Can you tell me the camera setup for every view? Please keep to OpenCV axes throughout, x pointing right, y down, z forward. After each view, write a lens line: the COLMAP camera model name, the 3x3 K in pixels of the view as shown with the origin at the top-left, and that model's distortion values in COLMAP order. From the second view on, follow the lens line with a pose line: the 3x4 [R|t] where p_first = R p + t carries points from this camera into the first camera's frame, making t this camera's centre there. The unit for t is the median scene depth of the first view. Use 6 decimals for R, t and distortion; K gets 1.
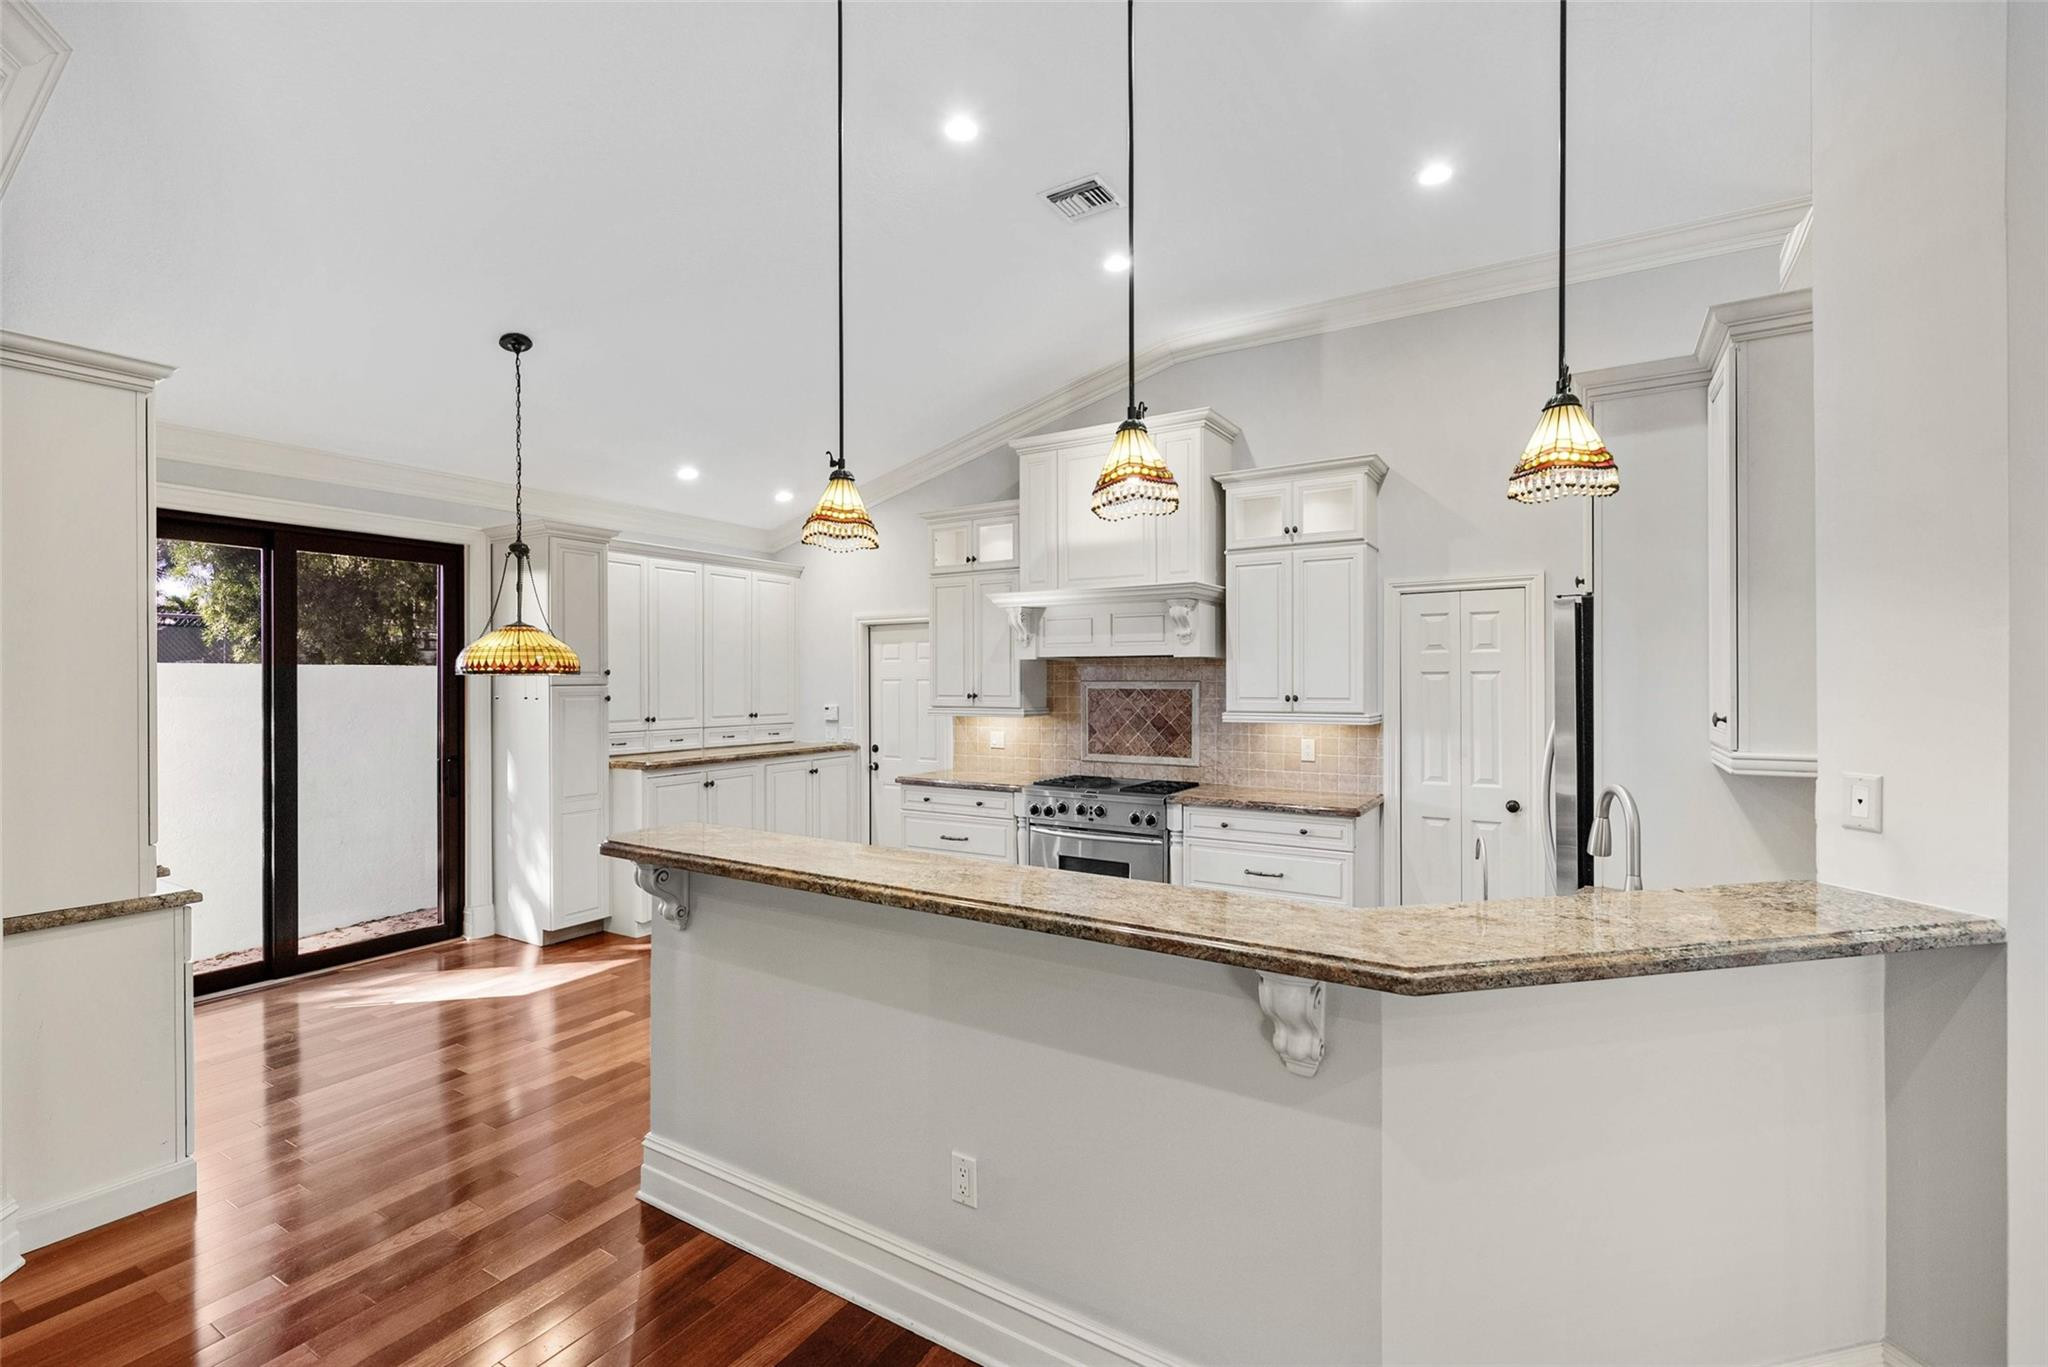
lens RADIAL K [[894.6, 0, 1016.5], [0, 894.6, 682.9], [0, 0, 1]] dist [-0.011452, -0.000029]
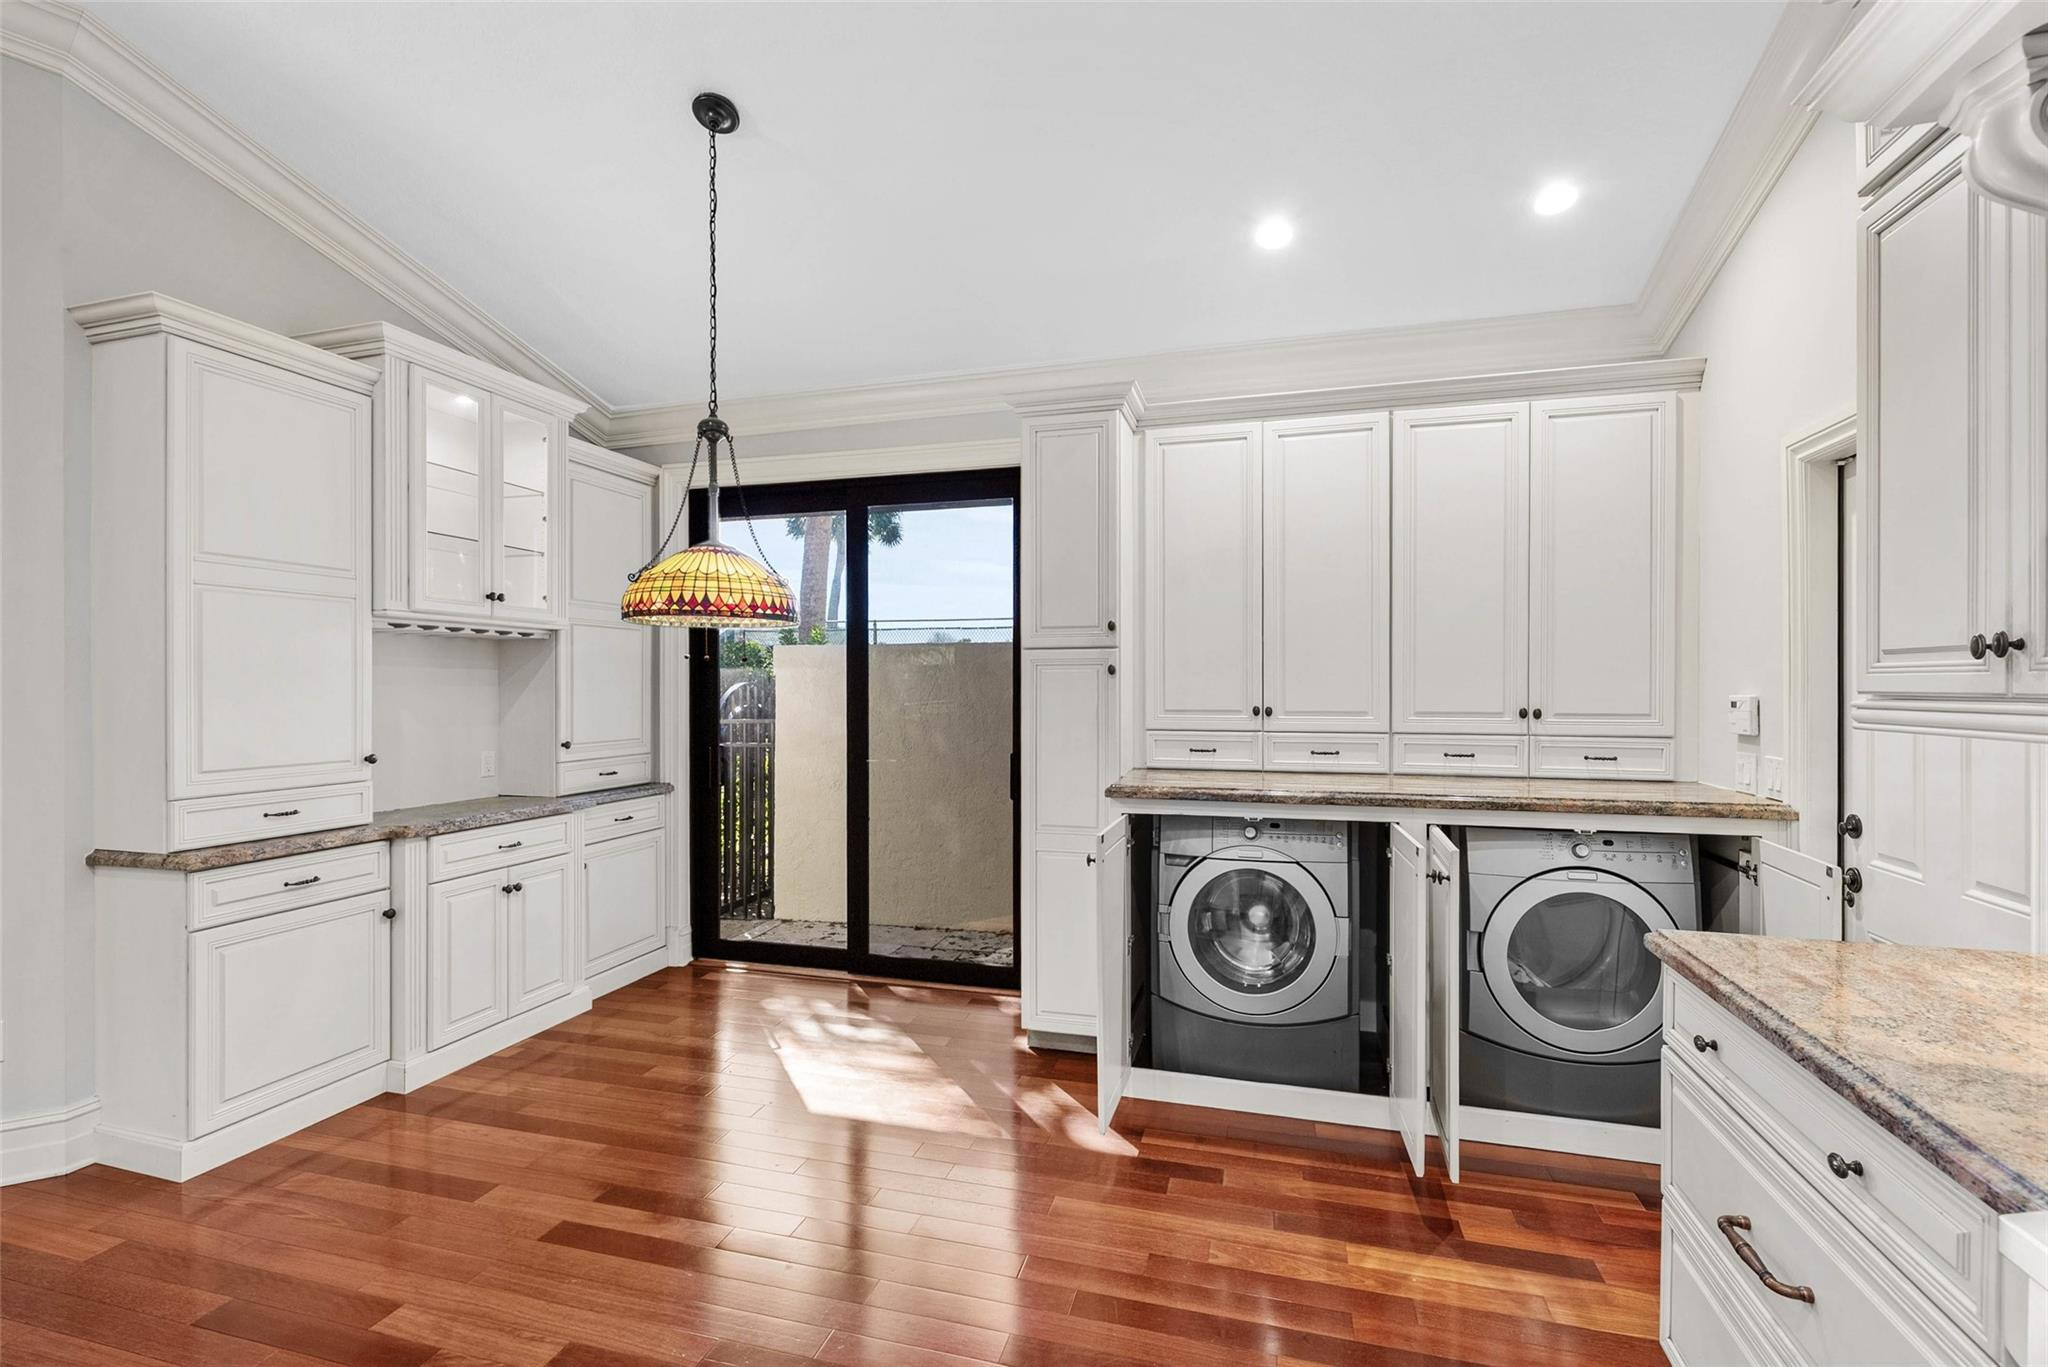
lens RADIAL K [[894.6, 0, 1024.5], [0, 894.6, 693.8], [0, 0, 1]] dist [-0.011452, -0.000029]
pose [[0.269686, 0.010465, -0.962891, 0.034131], [-0.000401, 0.999942, 0.010755, 0.009517], [0.962948, -0.002514, 0.269675, 0.281941]]
